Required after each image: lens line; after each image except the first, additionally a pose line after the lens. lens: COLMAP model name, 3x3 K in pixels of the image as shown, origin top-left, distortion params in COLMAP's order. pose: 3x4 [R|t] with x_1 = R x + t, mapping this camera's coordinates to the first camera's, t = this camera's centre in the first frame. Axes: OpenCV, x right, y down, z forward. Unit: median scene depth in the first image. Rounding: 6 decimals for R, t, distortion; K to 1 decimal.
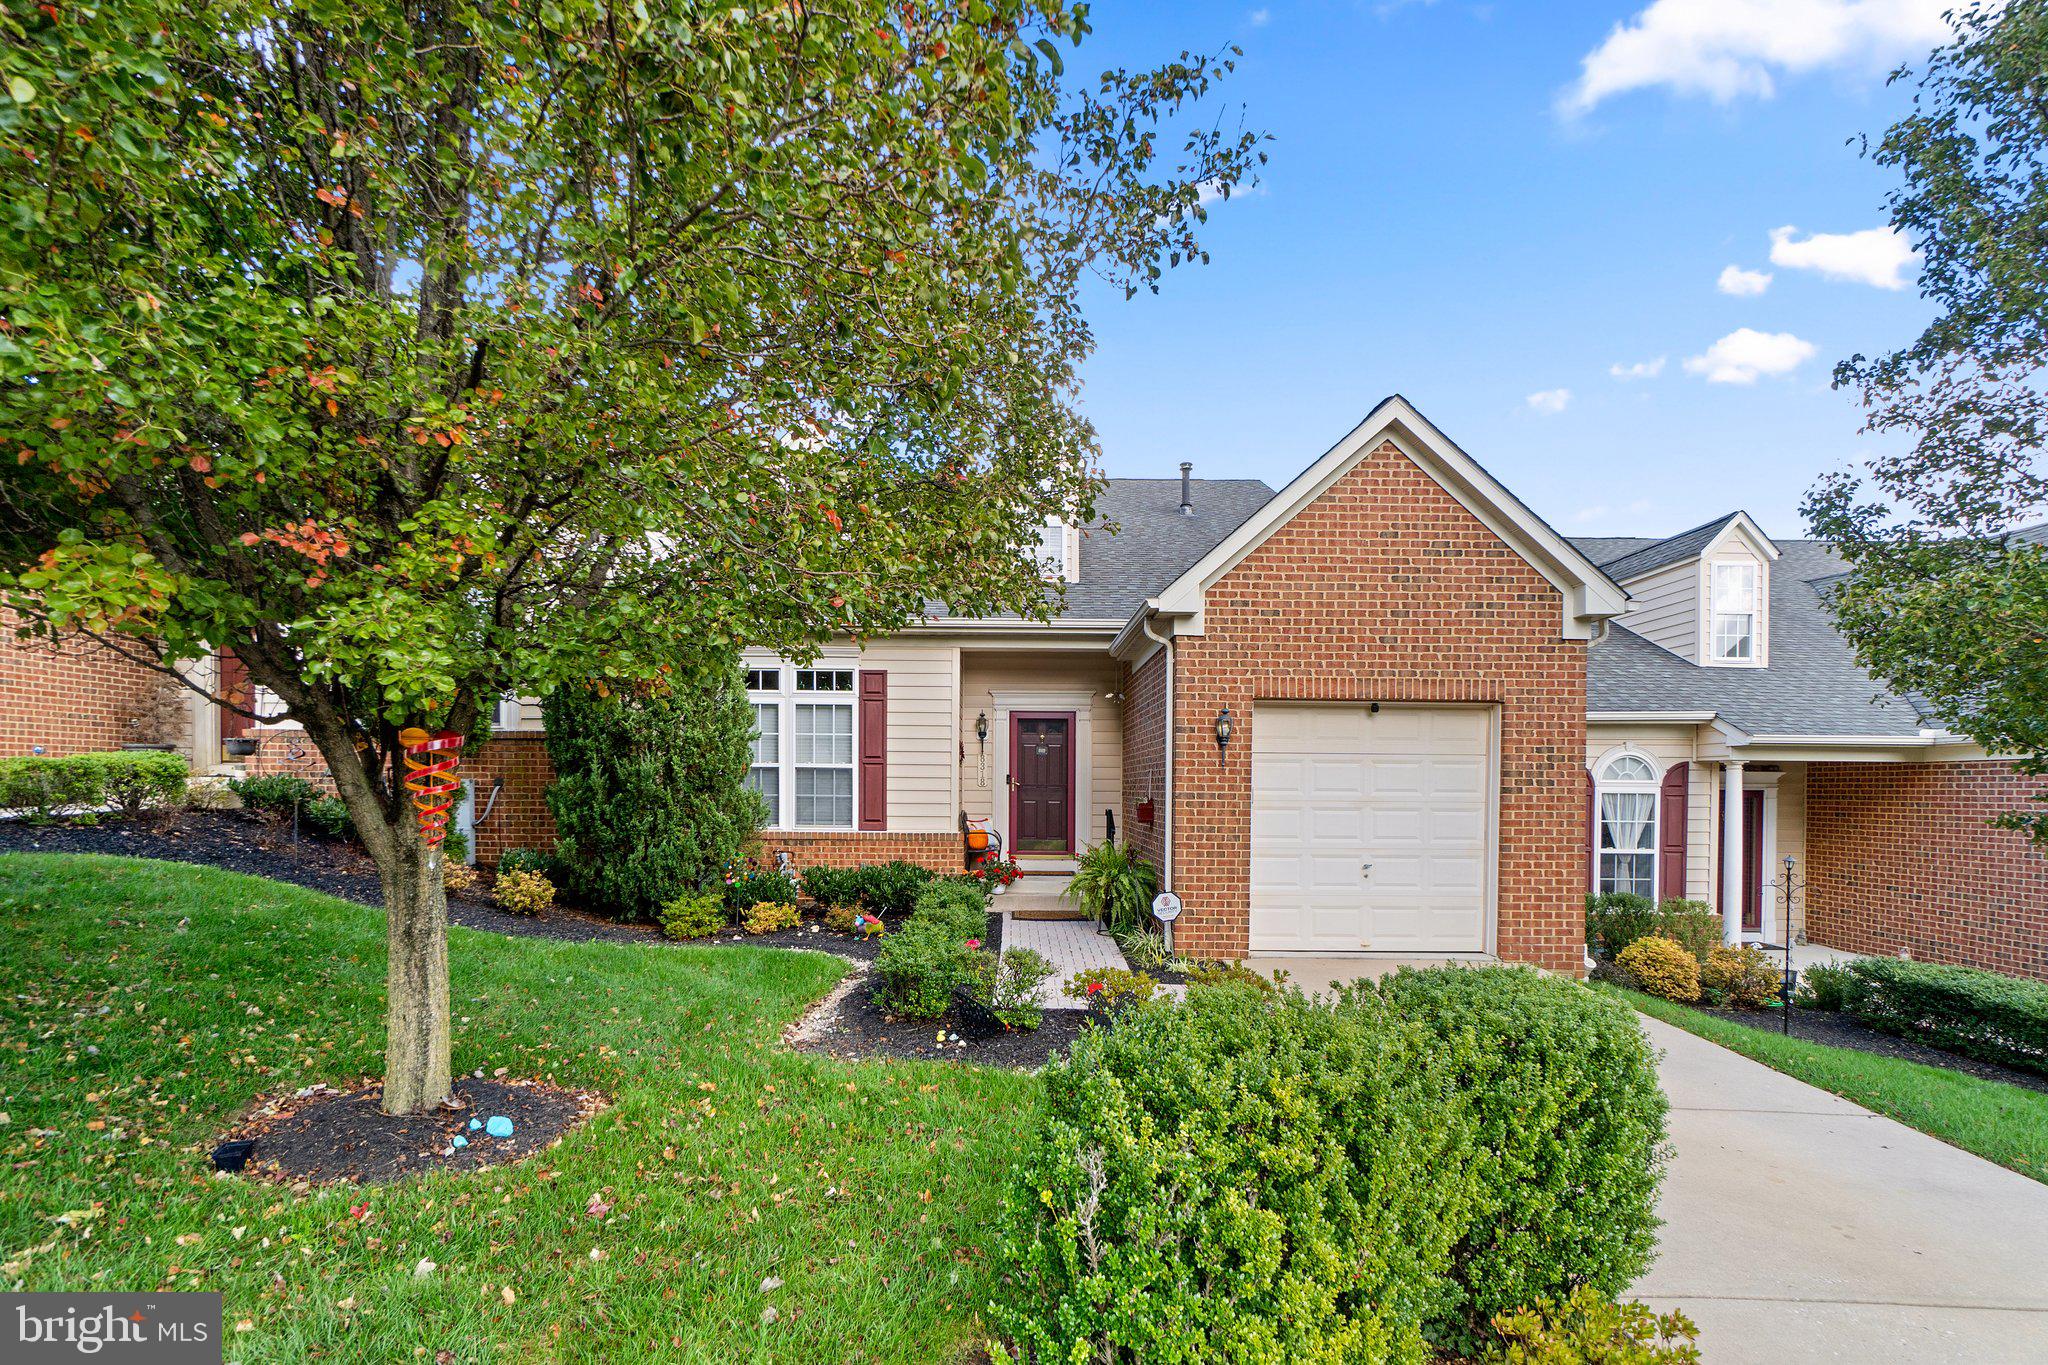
lens RADIAL K [[884.0, 0, 1027.5], [0, 884.0, 681.1], [0, 0, 1]] dist [-0.006020, 0.002126]
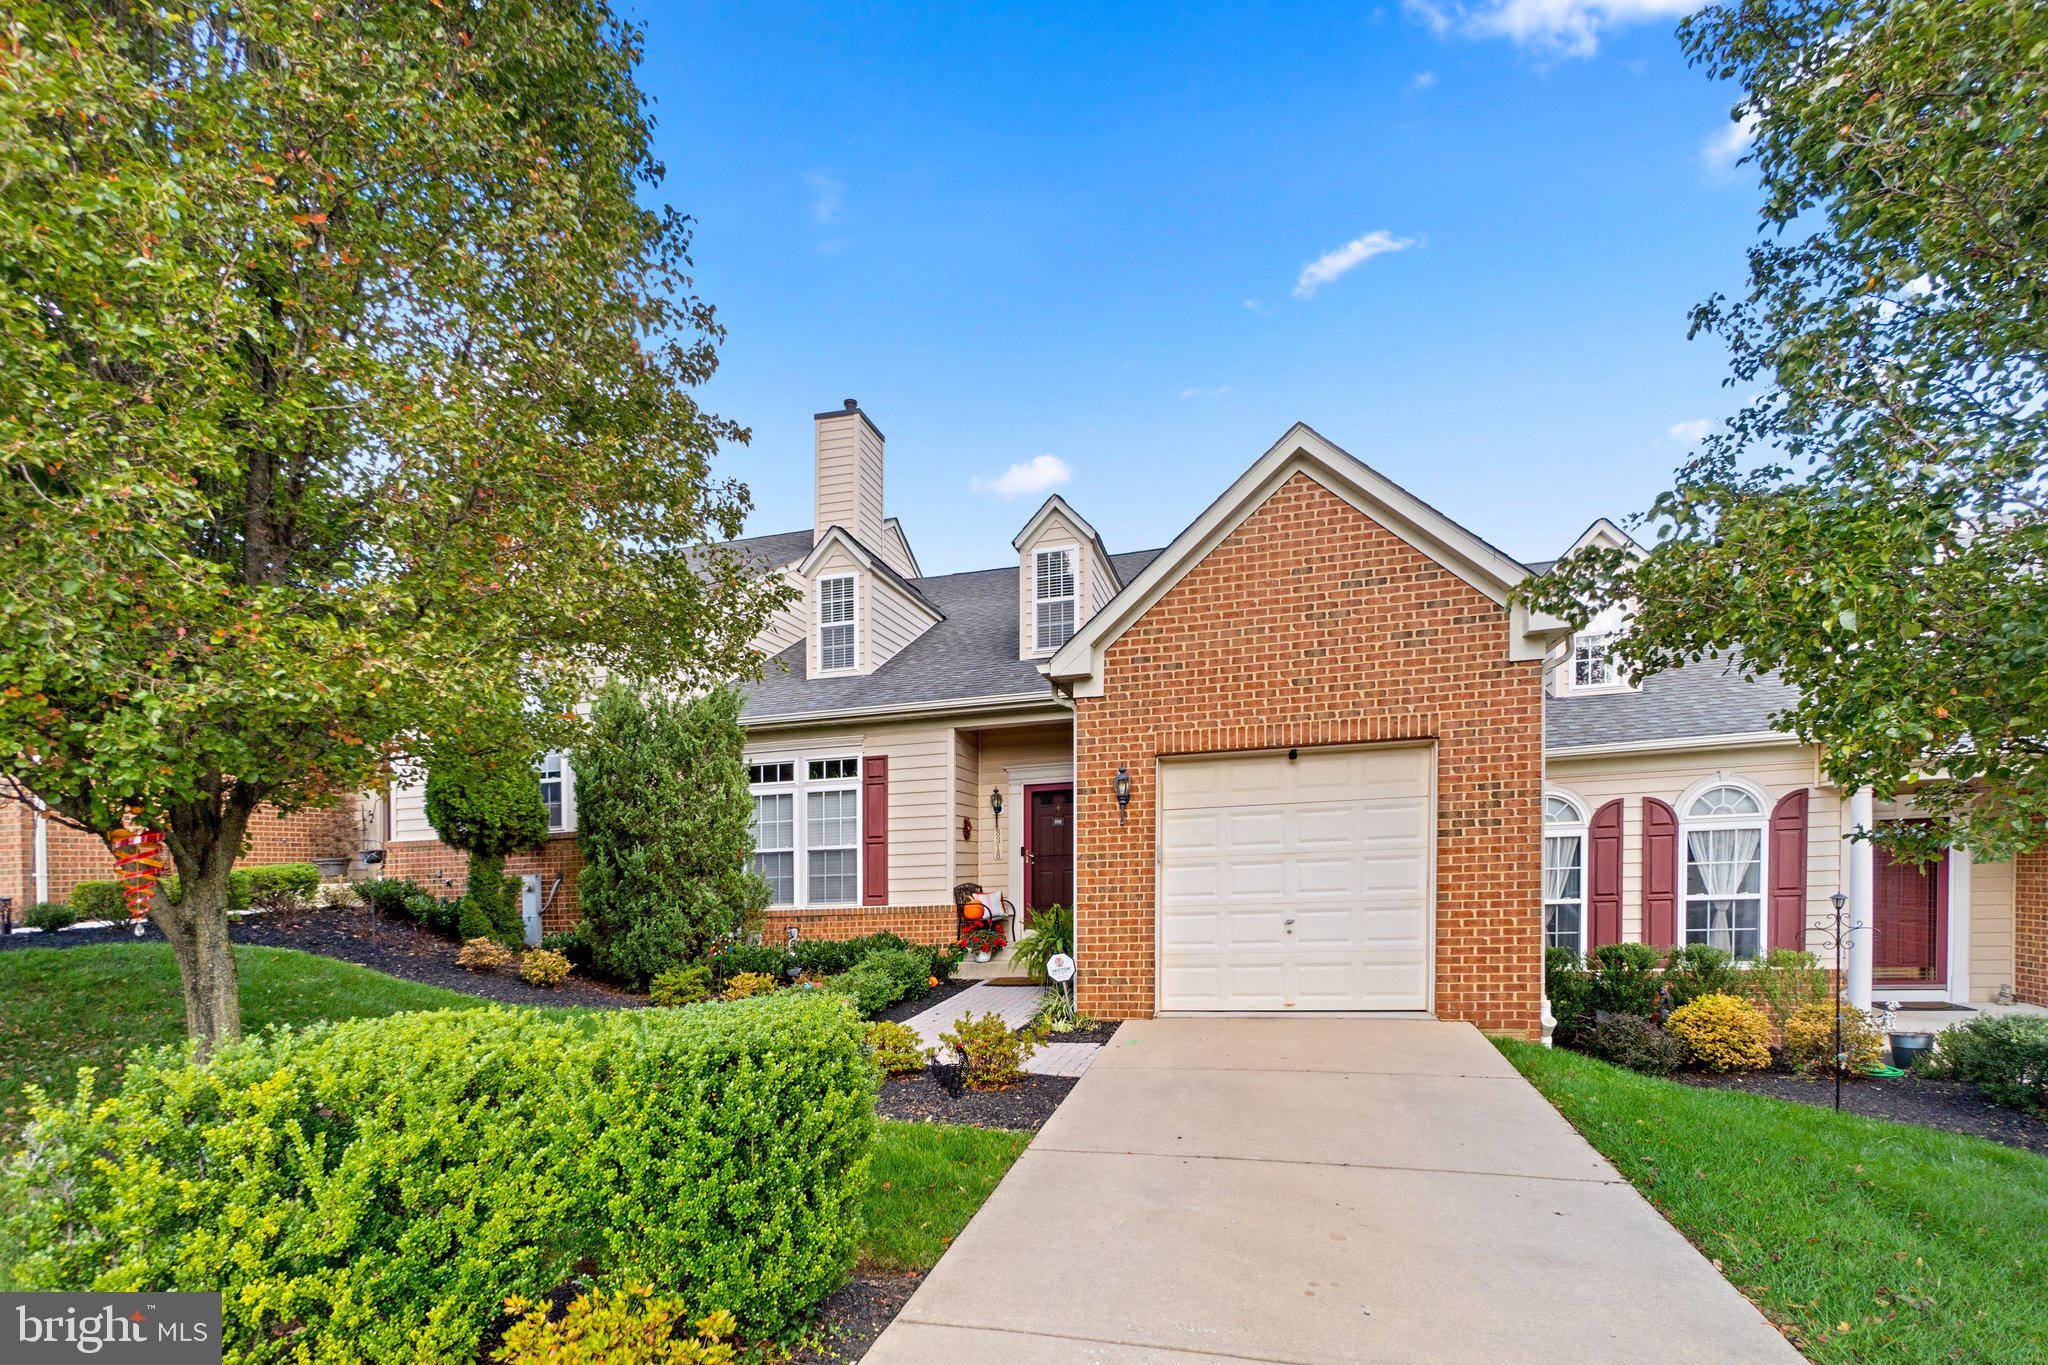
lens RADIAL K [[884.0, 0, 1087.5], [0, 884.0, 758.9], [0, 0, 1]] dist [-0.006020, 0.002126]
pose [[0.968540, -0.077710, -0.236412, 0.398993], [0.076985, 0.996956, -0.012310, 0.029297], [0.236649, -0.006277, 0.971575, 0.025132]]
